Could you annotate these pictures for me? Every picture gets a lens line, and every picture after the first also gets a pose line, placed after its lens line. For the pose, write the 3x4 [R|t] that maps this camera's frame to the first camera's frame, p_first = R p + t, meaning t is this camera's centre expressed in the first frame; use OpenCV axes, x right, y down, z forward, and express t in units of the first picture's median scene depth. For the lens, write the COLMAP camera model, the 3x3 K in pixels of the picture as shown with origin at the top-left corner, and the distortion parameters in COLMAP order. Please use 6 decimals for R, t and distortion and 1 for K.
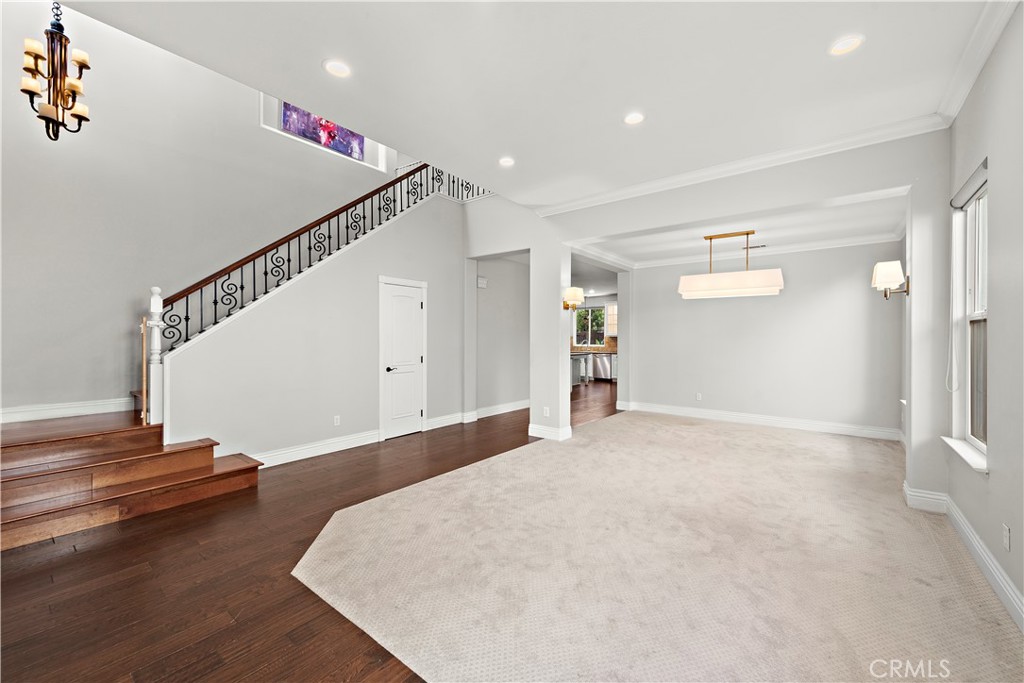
lens RADIAL K [[406.0, 0, 511.7], [0, 406.0, 337.8], [0, 0, 1]] dist [0.013847, -0.000128]
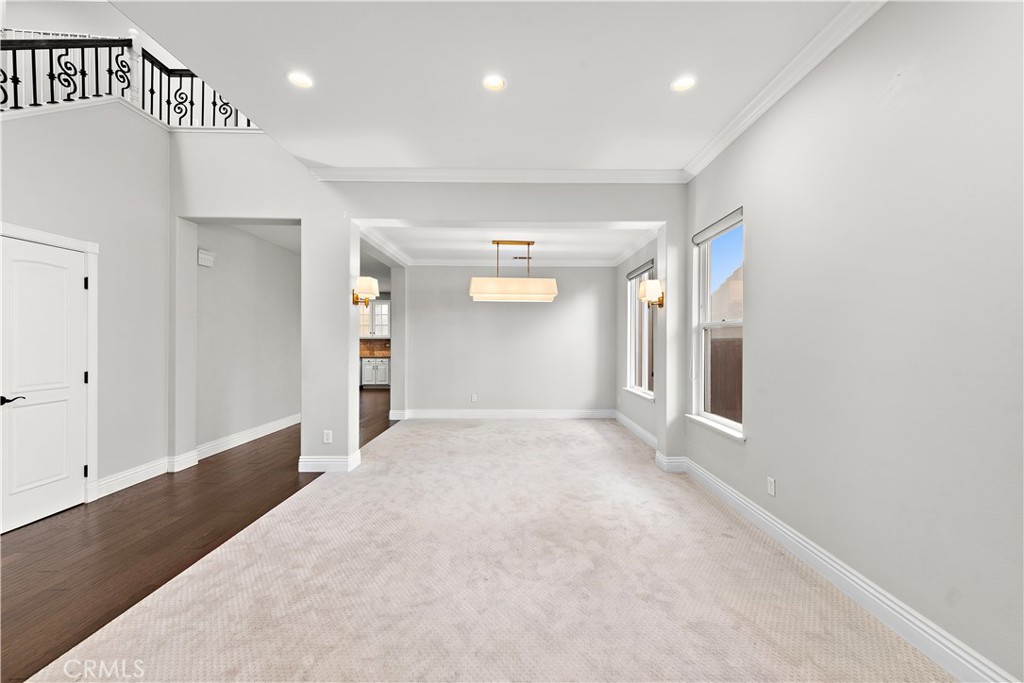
lens RADIAL K [[401.8, 0, 512.0], [0, 401.8, 341.5], [0, 0, 1]] dist [0.016424, -0.005265]
pose [[0.781560, -0.001054, 0.623829, -0.134631], [-0.000811, 0.999996, 0.002706, 0.000399], [-0.623829, -0.002621, 0.781556, 0.216969]]
